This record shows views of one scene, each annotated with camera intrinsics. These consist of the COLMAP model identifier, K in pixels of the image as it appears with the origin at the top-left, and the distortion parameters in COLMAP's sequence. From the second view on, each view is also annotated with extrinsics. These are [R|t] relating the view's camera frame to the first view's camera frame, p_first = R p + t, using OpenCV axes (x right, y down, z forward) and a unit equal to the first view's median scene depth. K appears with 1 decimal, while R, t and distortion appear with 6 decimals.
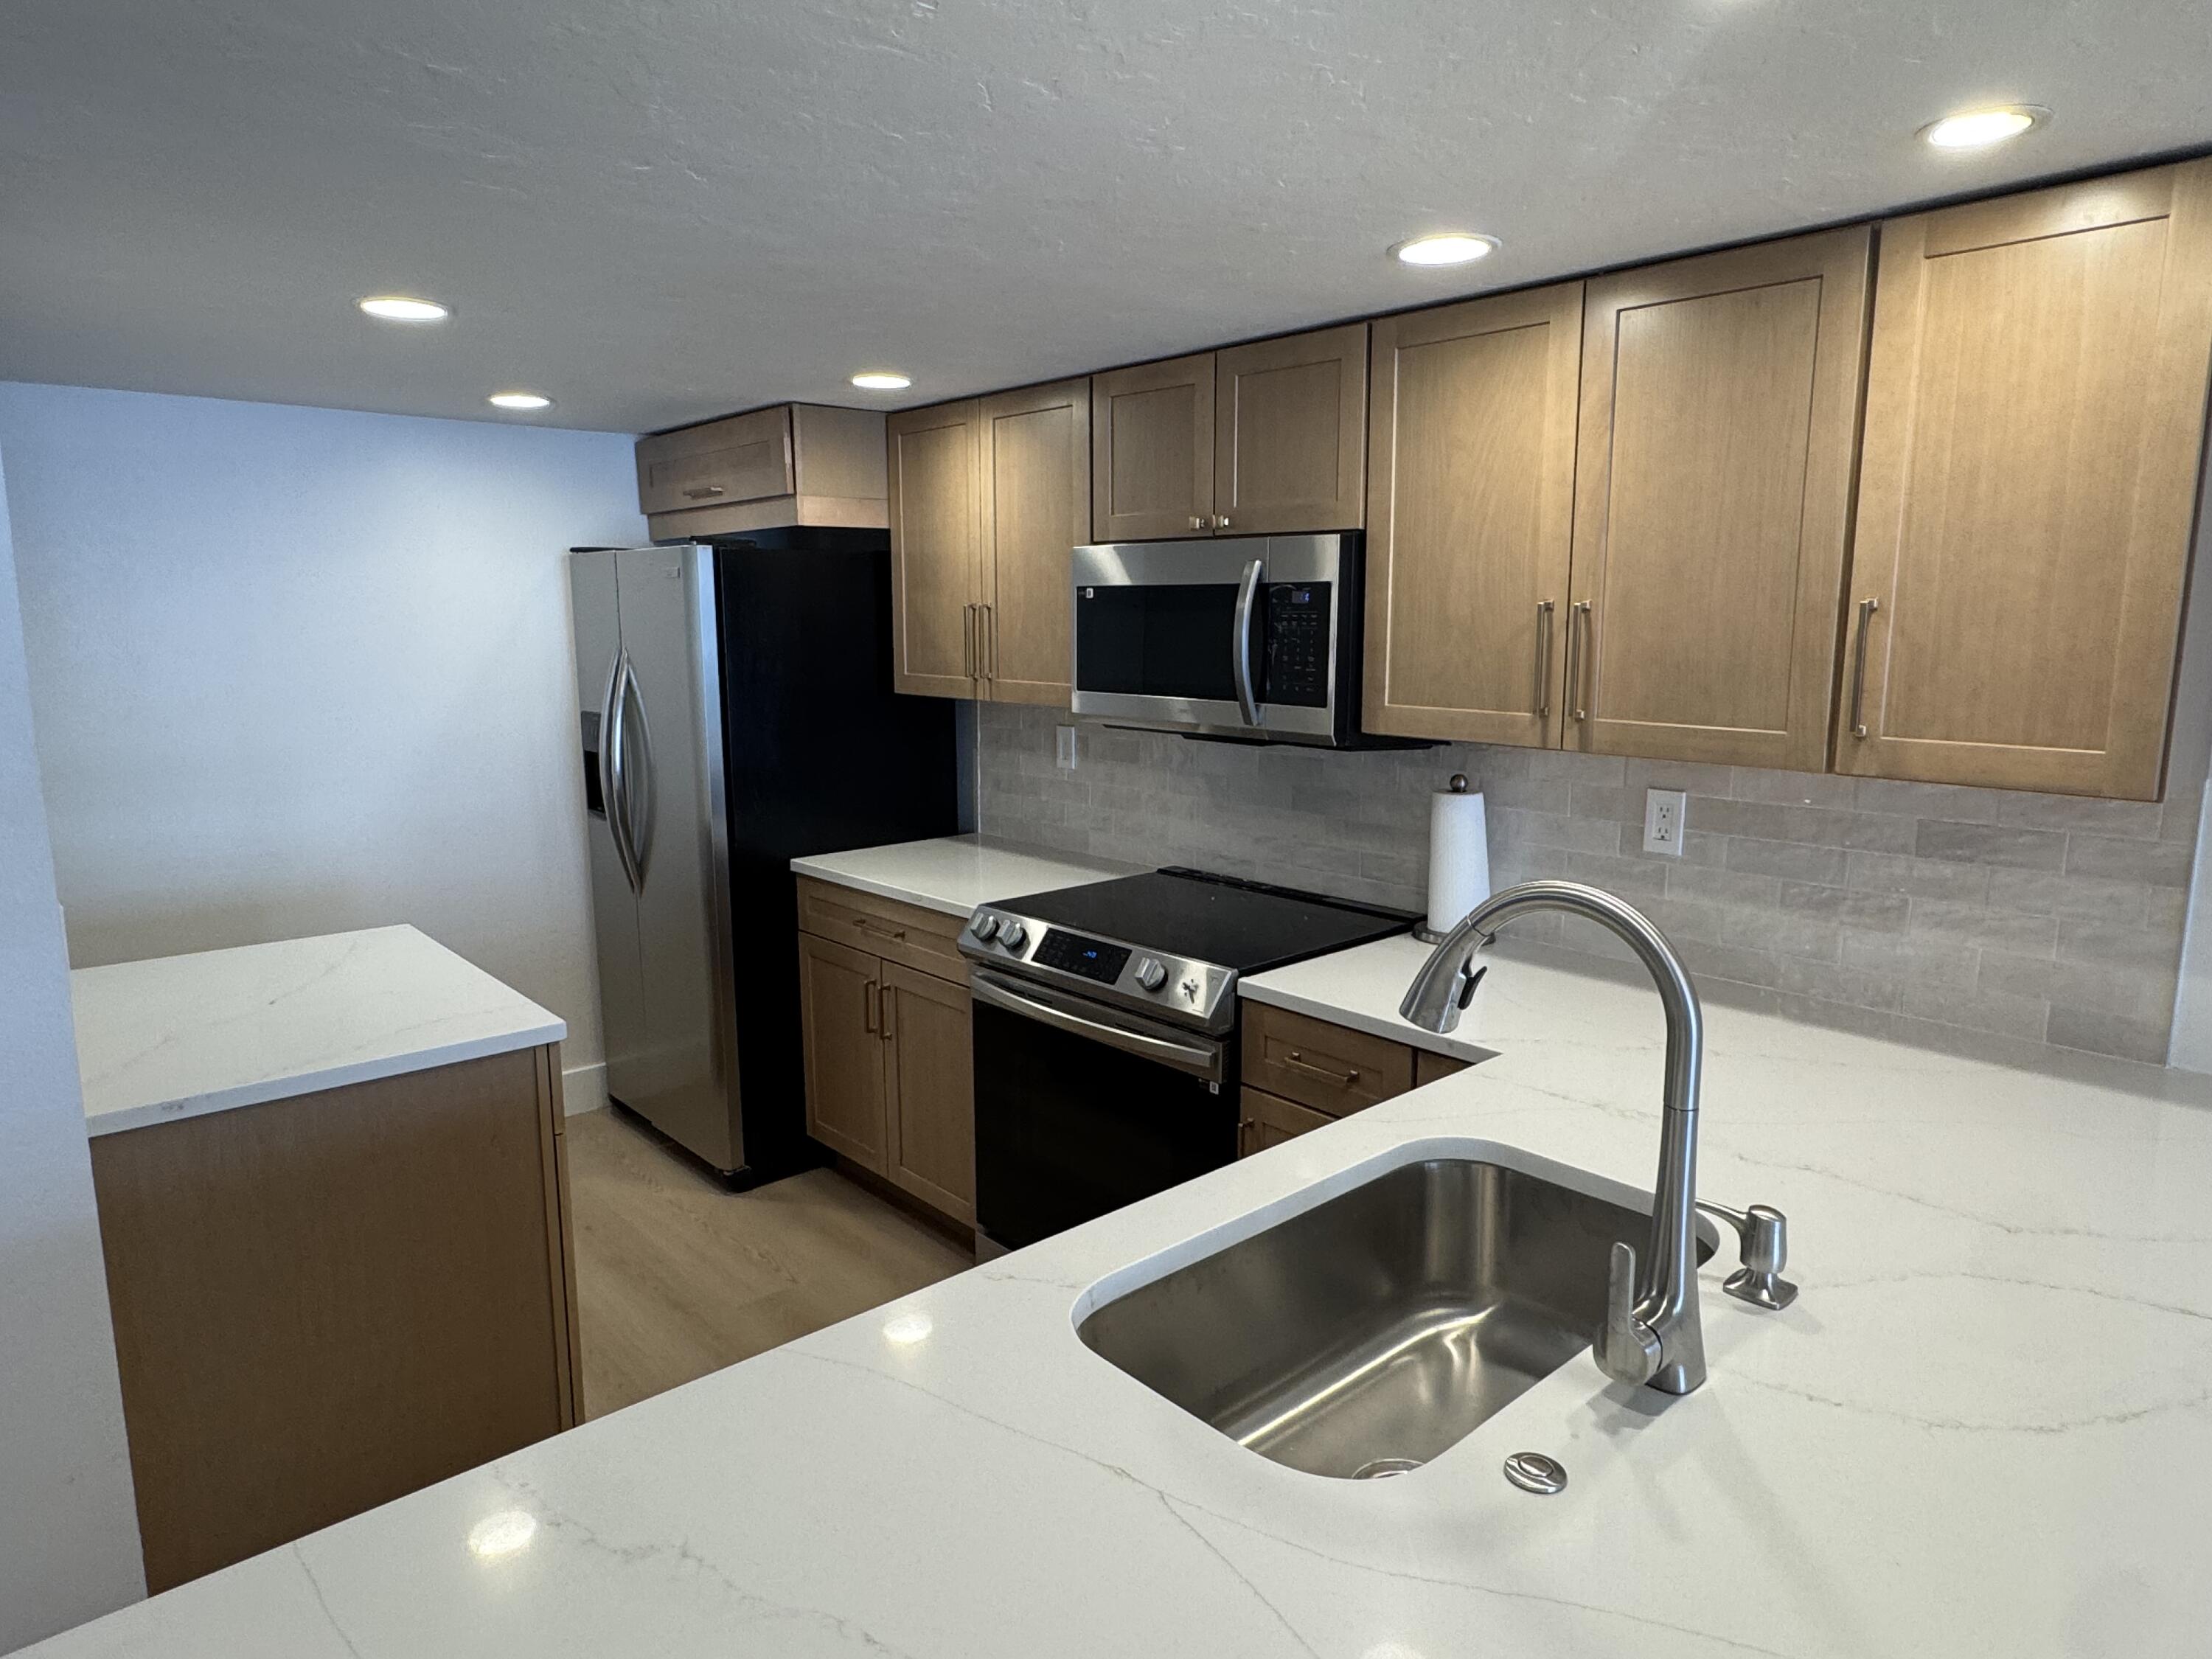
lens RADIAL K [[1333.5, 0, 1112.1], [0, 1333.5, 826.2], [0, 0, 1]] dist [-0.020900, 0.002320]
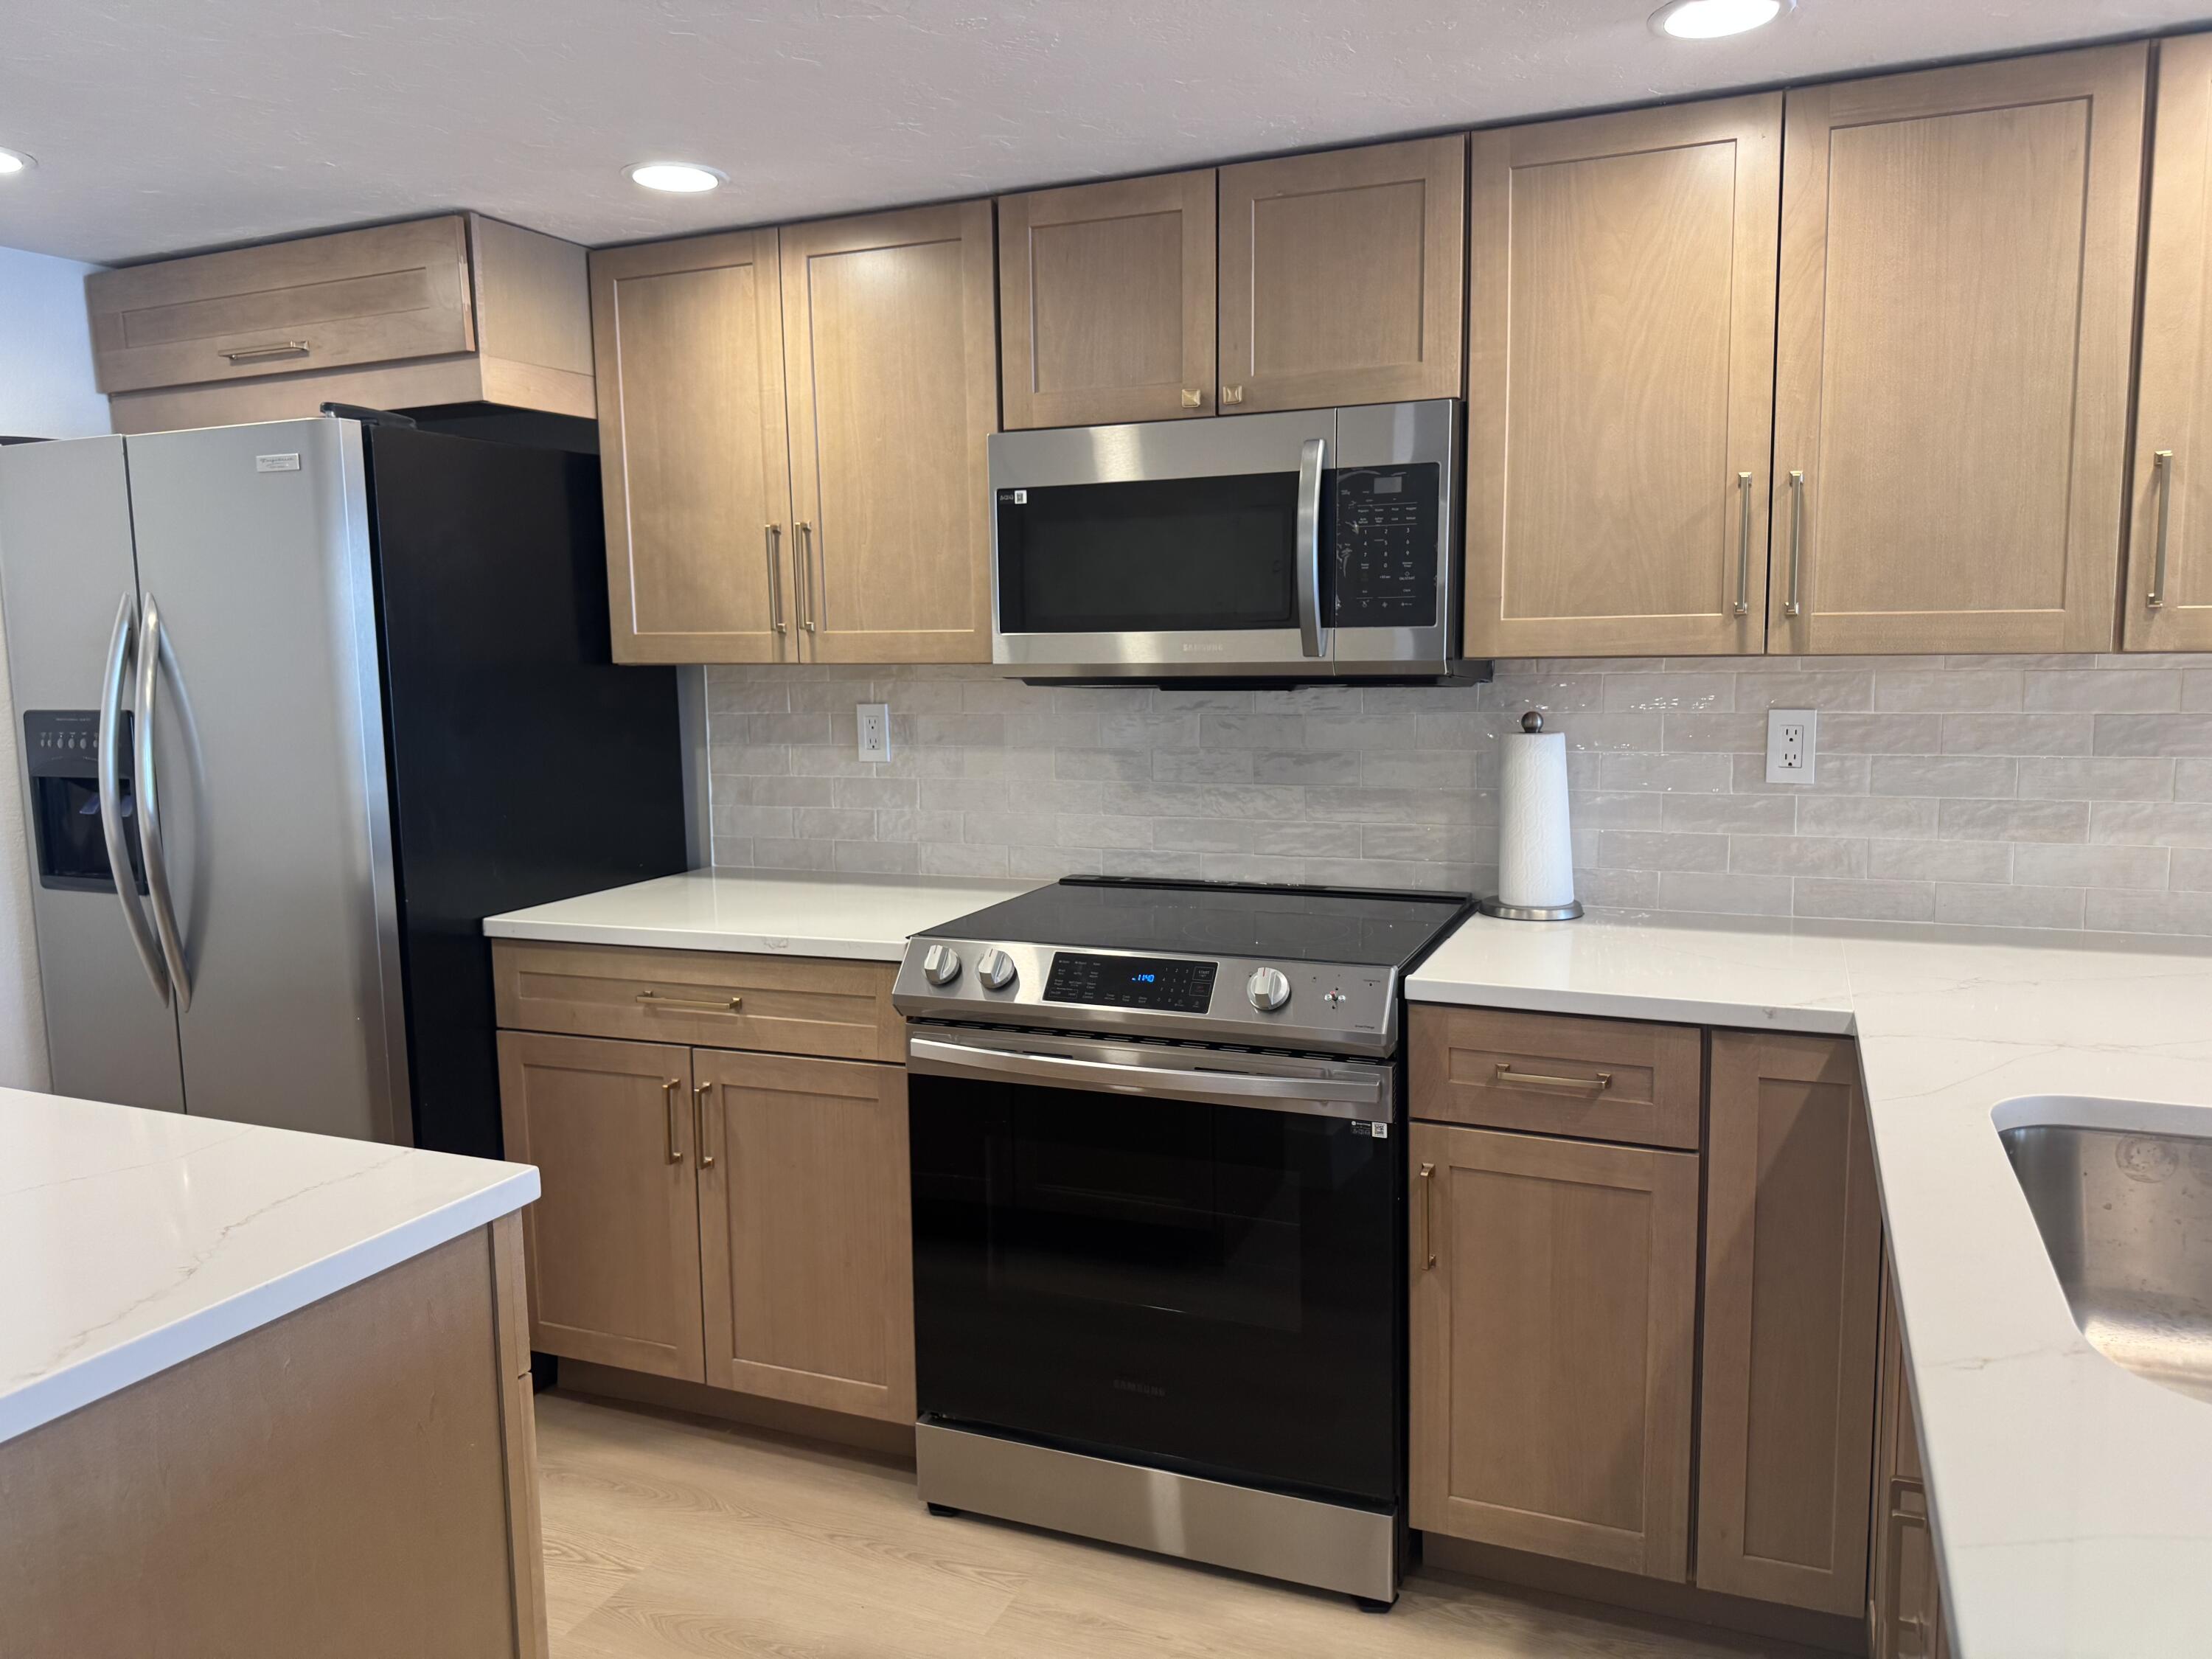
lens RADIAL K [[1569.6, 0, 1140.0], [0, 1569.6, 820.2], [0, 0, 1]] dist [0.042019, -0.052999]
pose [[0.902669, -0.063640, 0.425603, -0.386244], [0.084007, 0.996036, -0.029236, 0.036900], [-0.422056, 0.062145, 0.904437, 0.239779]]
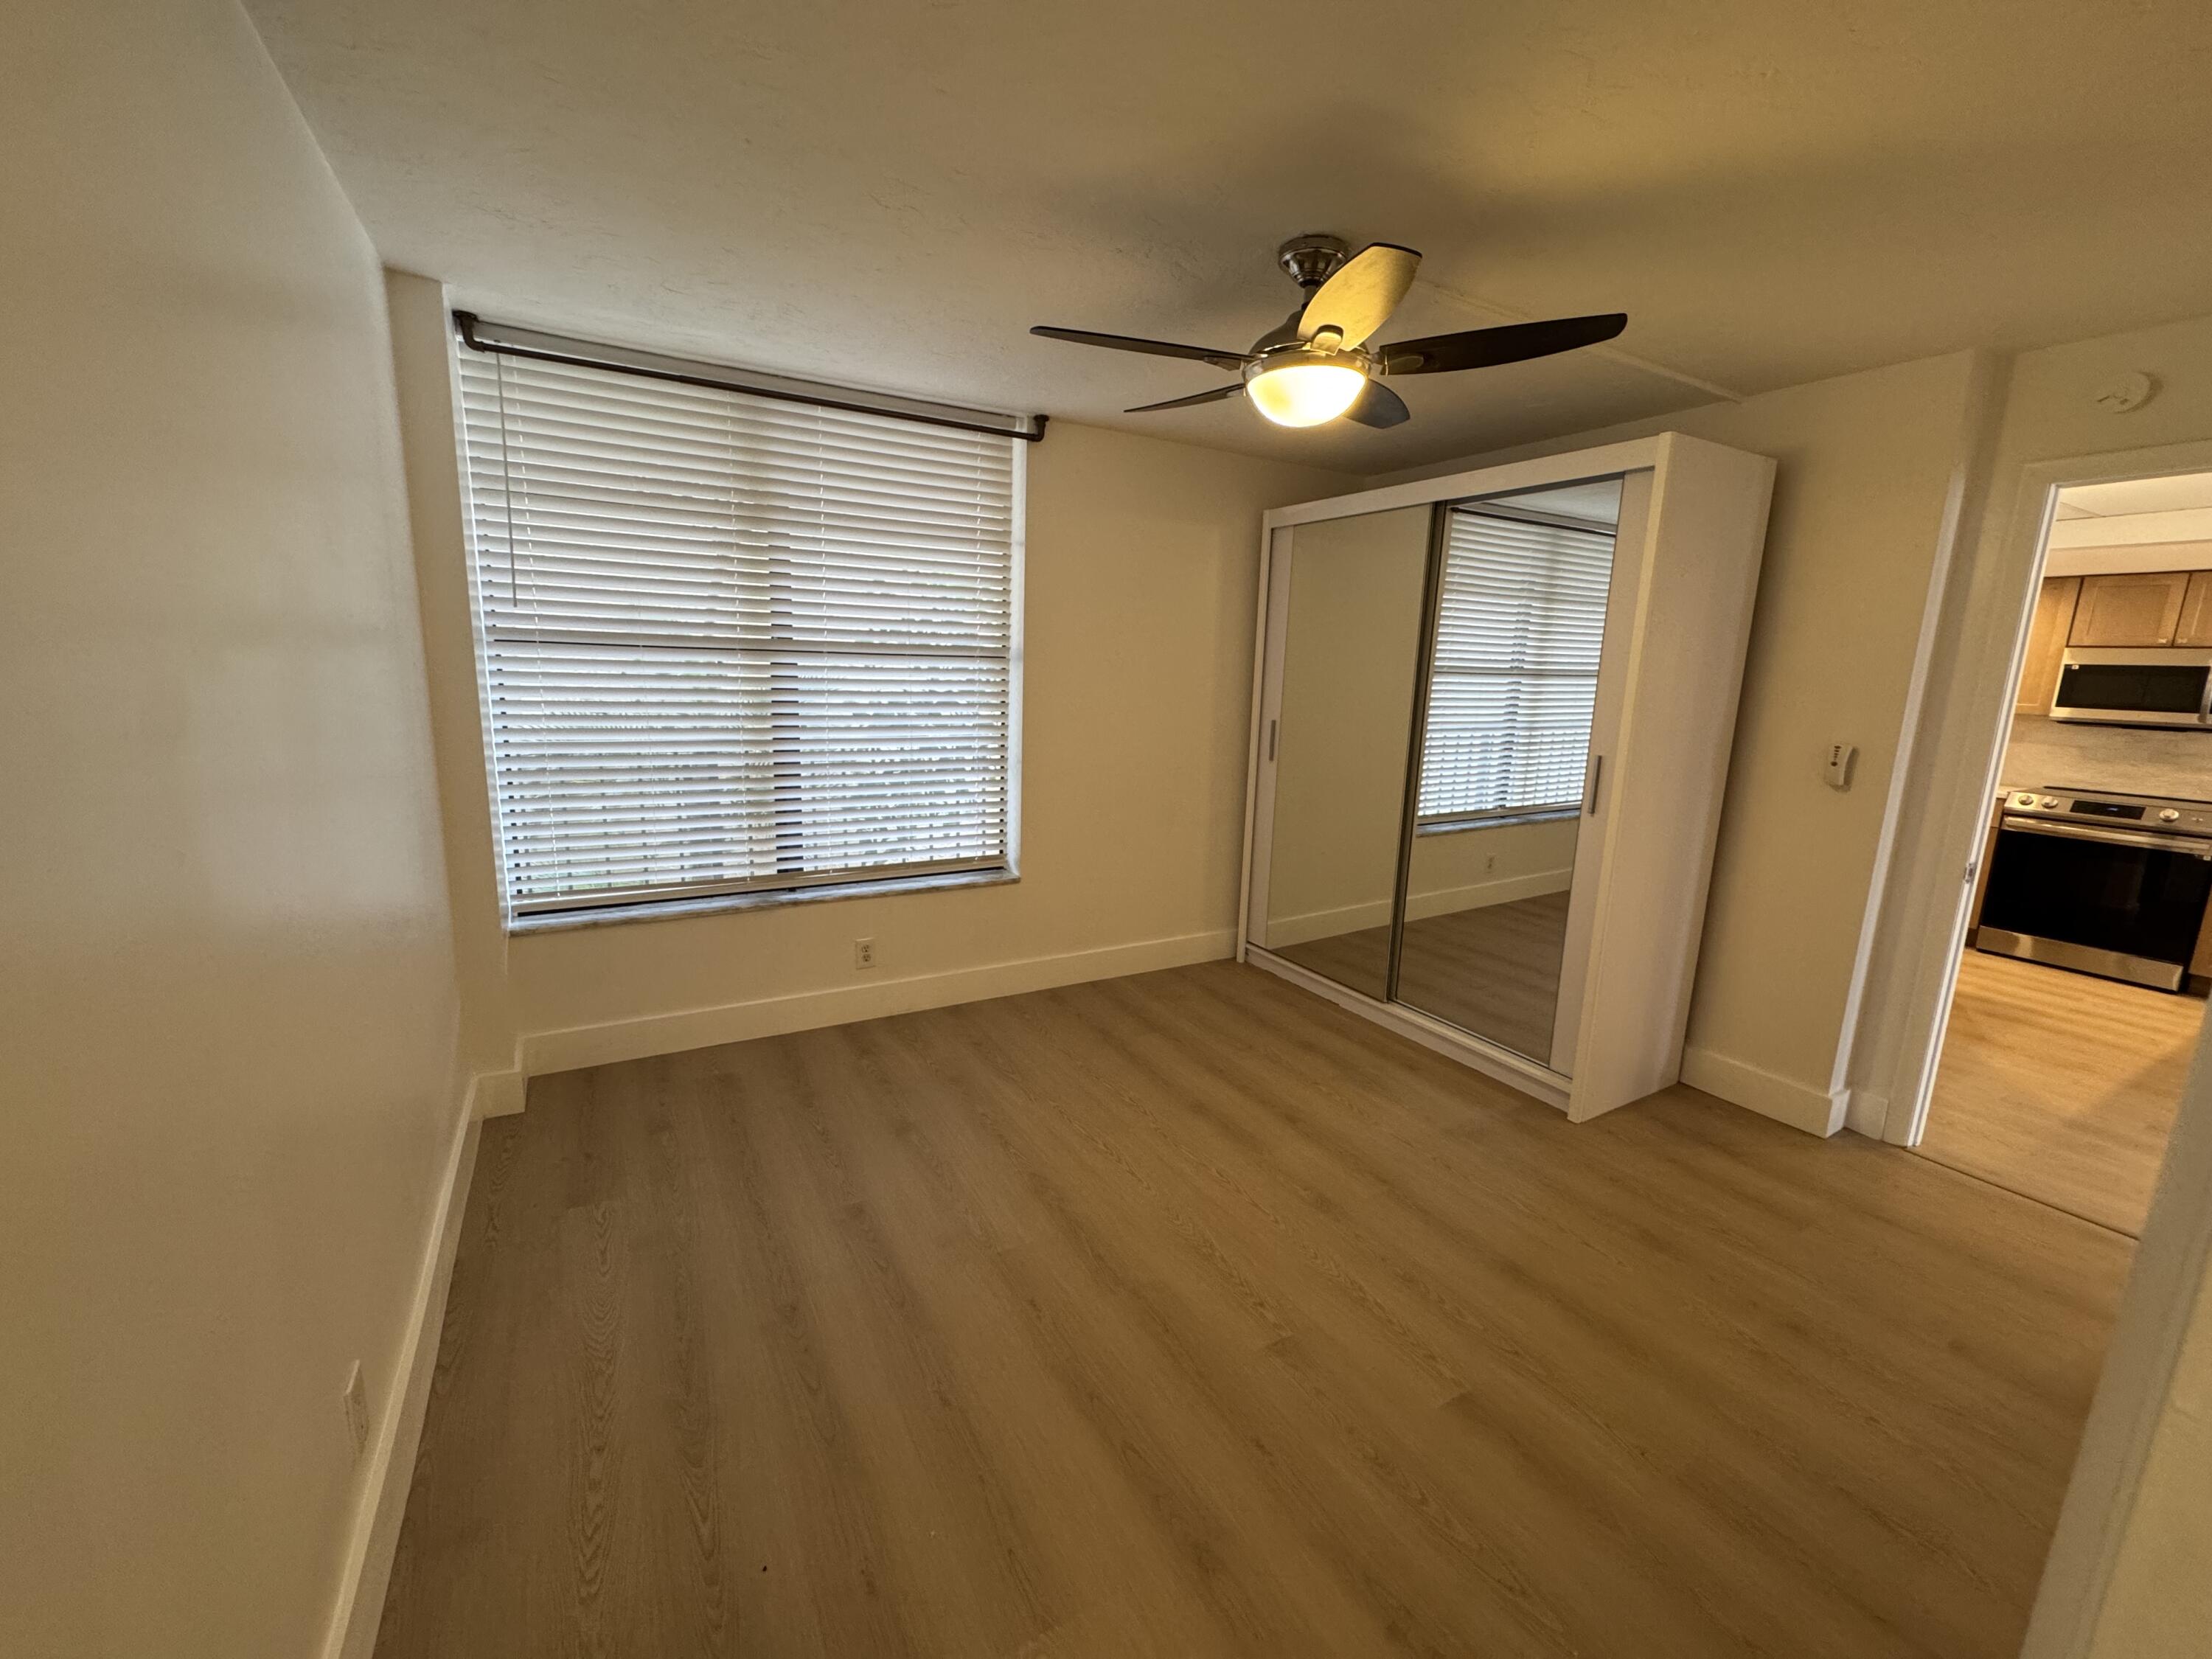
lens RADIAL K [[895.4, 0, 1102.0], [0, 895.4, 825.7], [0, 0, 1]] dist [-0.009603, 0.001907]
pose [[0.976096, 0.073416, -0.204566, -1.628983], [-0.068874, 0.997197, 0.029246, 0.220119], [0.206140, -0.014457, 0.978416, -1.119422]]
